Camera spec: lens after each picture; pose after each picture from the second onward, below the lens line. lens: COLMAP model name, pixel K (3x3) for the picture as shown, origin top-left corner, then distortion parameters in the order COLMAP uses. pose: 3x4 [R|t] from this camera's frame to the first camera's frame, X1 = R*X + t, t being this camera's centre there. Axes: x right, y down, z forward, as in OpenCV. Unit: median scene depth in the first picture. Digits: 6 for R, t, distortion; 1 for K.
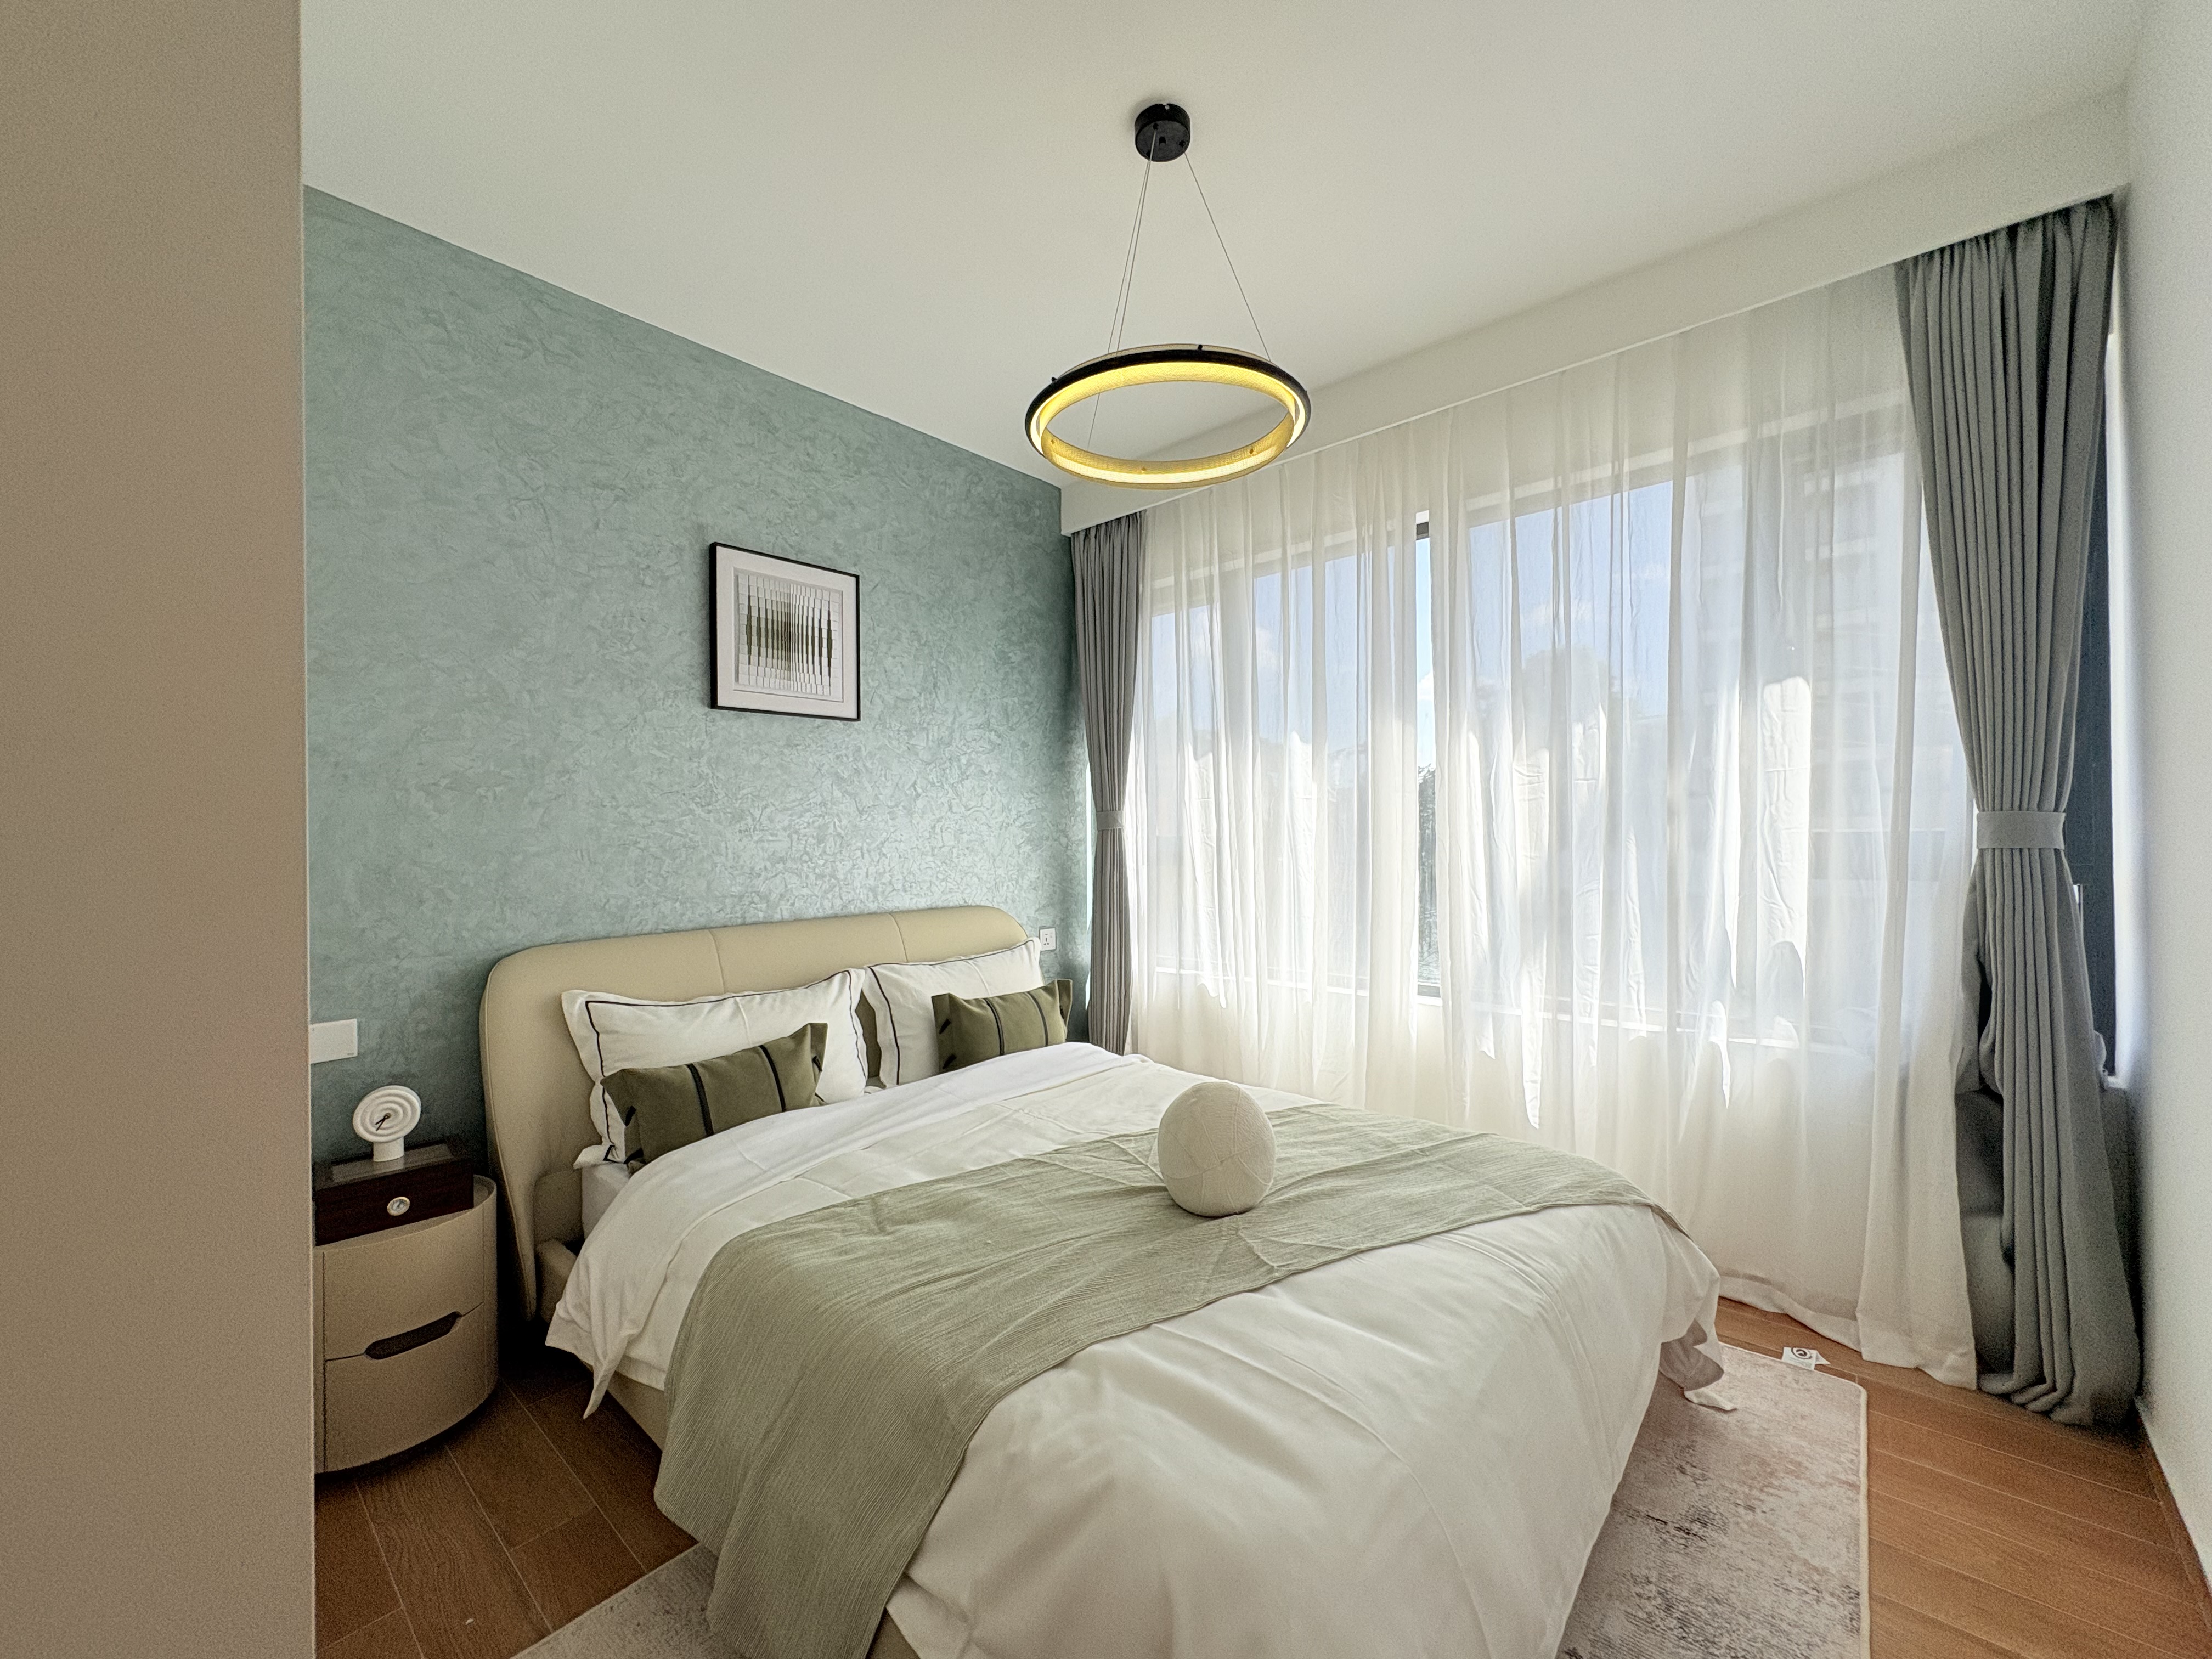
lens RADIAL K [[884.2, 0, 1106.3], [0, 884.2, 828.2], [0, 0, 1]] dist [-0.000305, 0.000184]
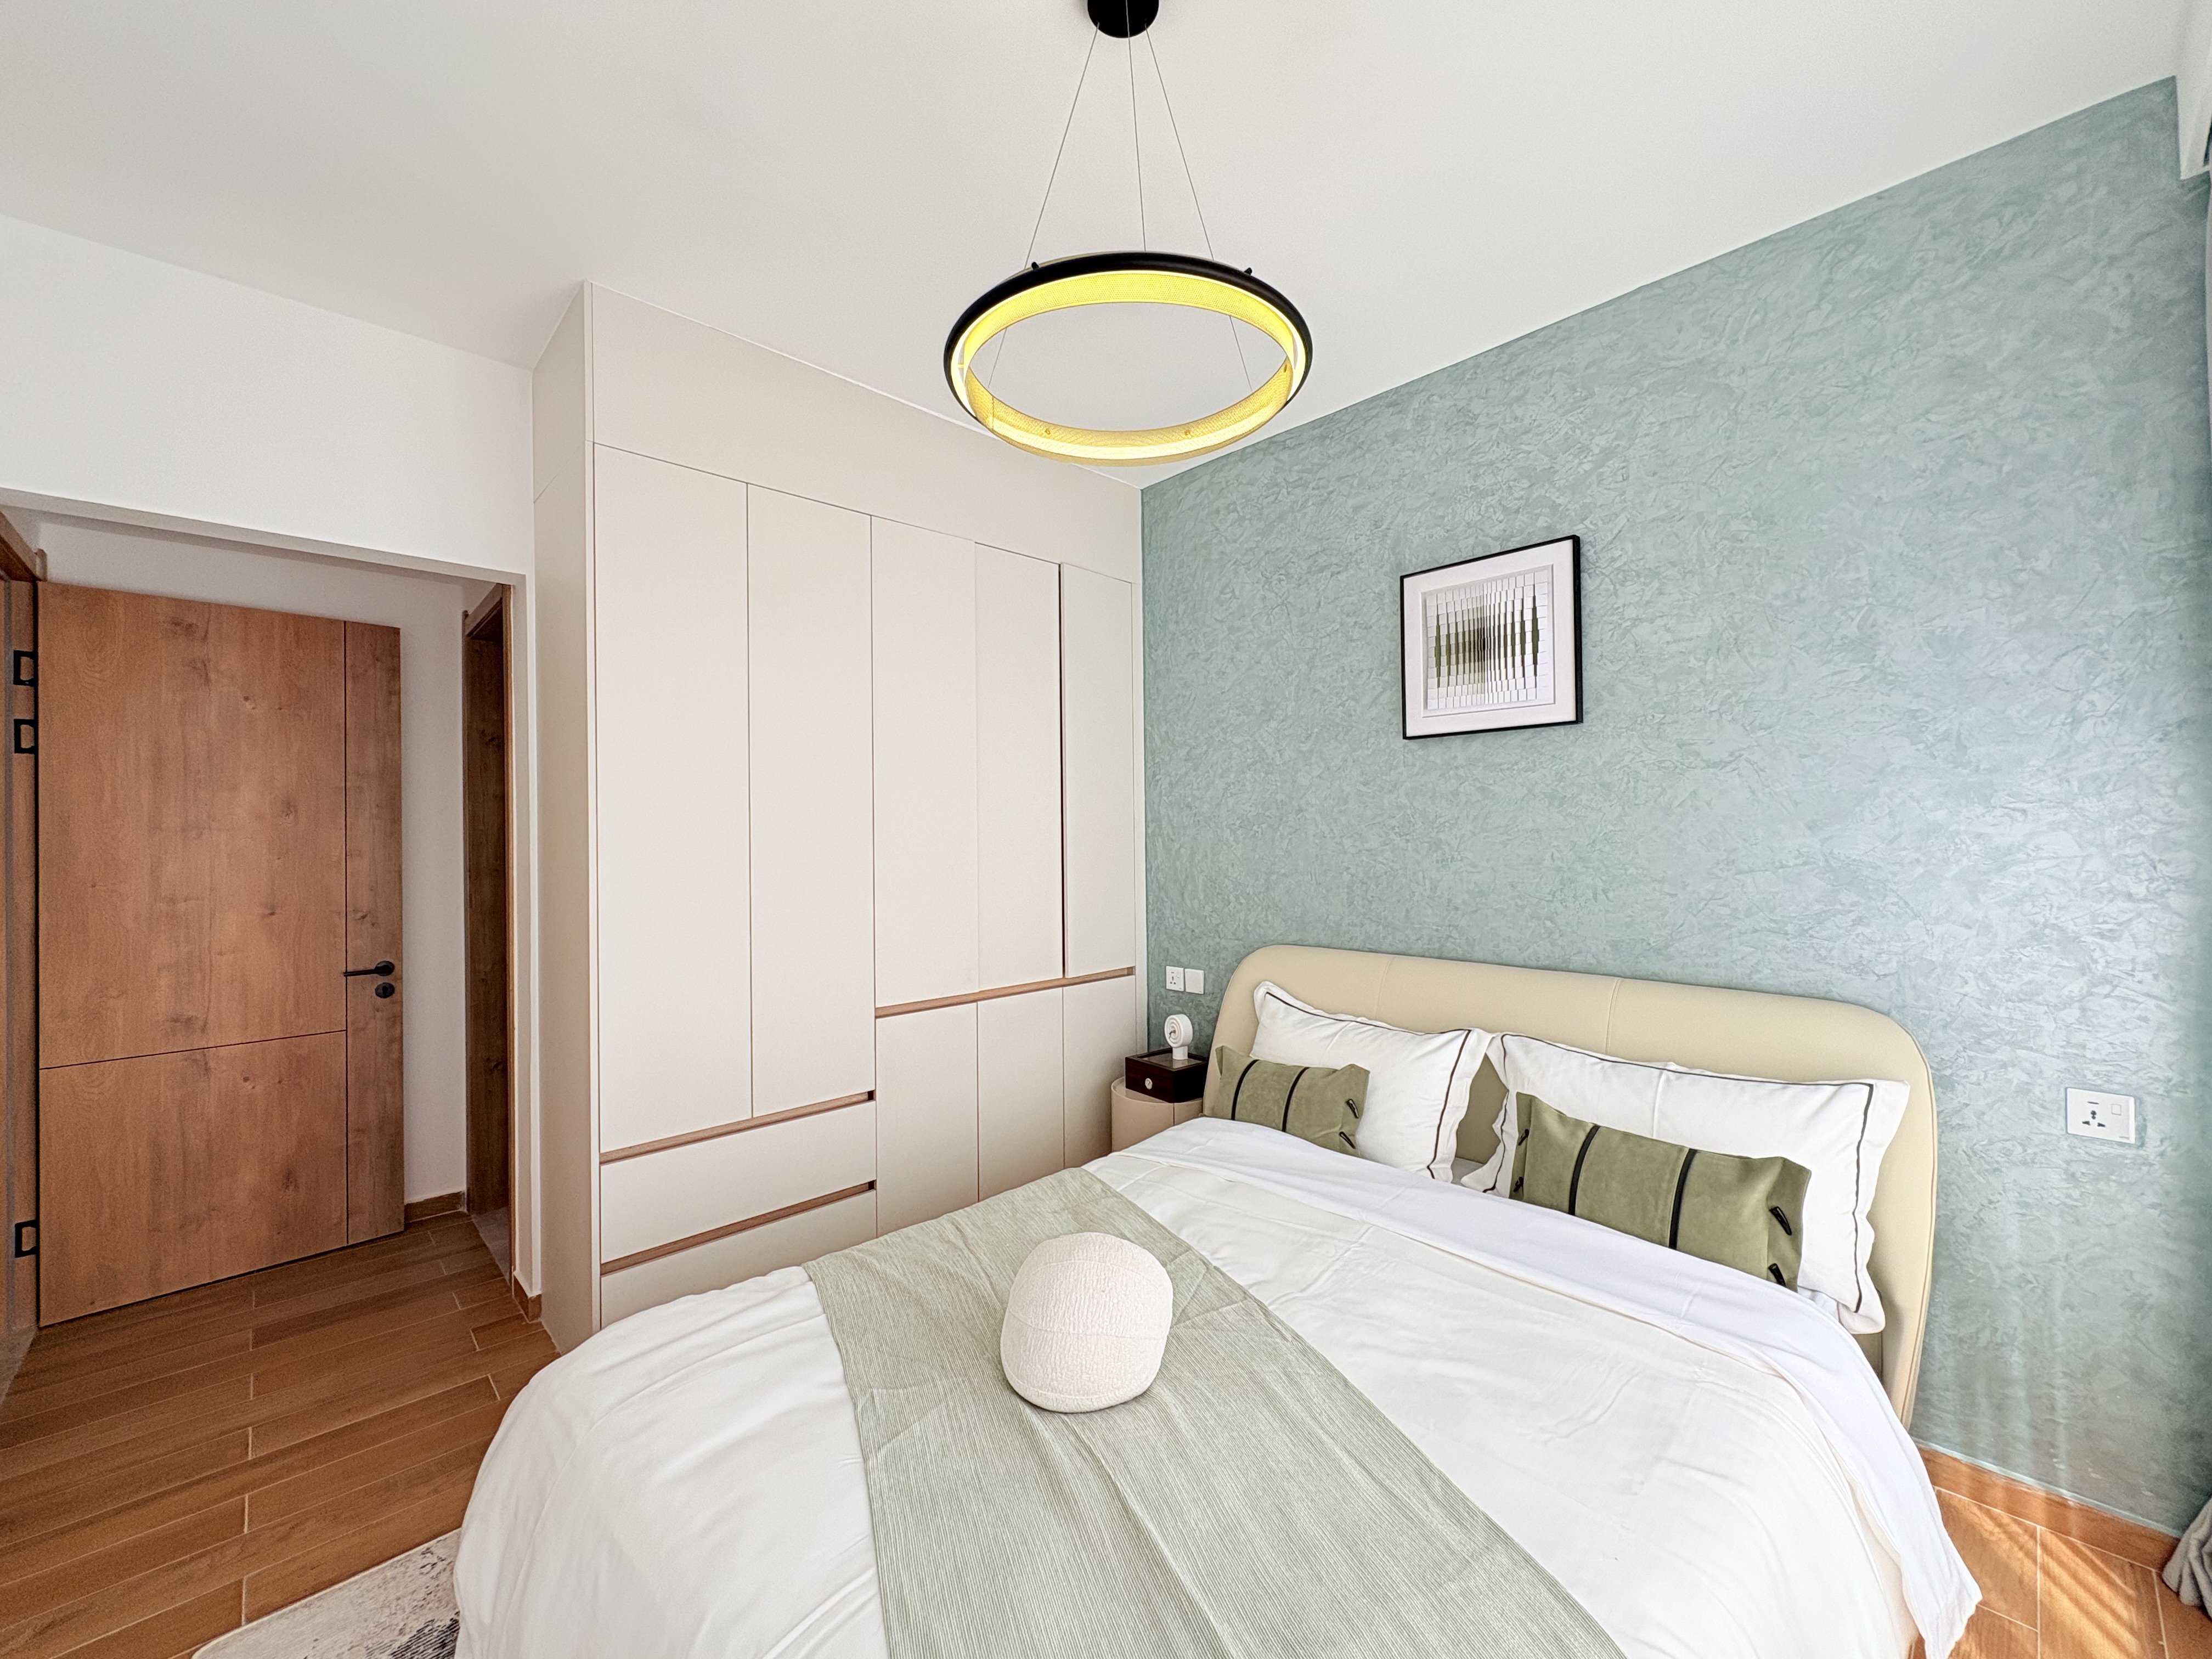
lens RADIAL K [[884.2, 0, 1106.3], [0, 884.2, 828.2], [0, 0, 1]] dist [-0.000305, 0.000184]
pose [[-0.082770, 0.008225, -0.996535, 0.627521], [0.014221, 0.999874, 0.007071, -0.048130], [0.996467, -0.013587, -0.082877, 0.776714]]
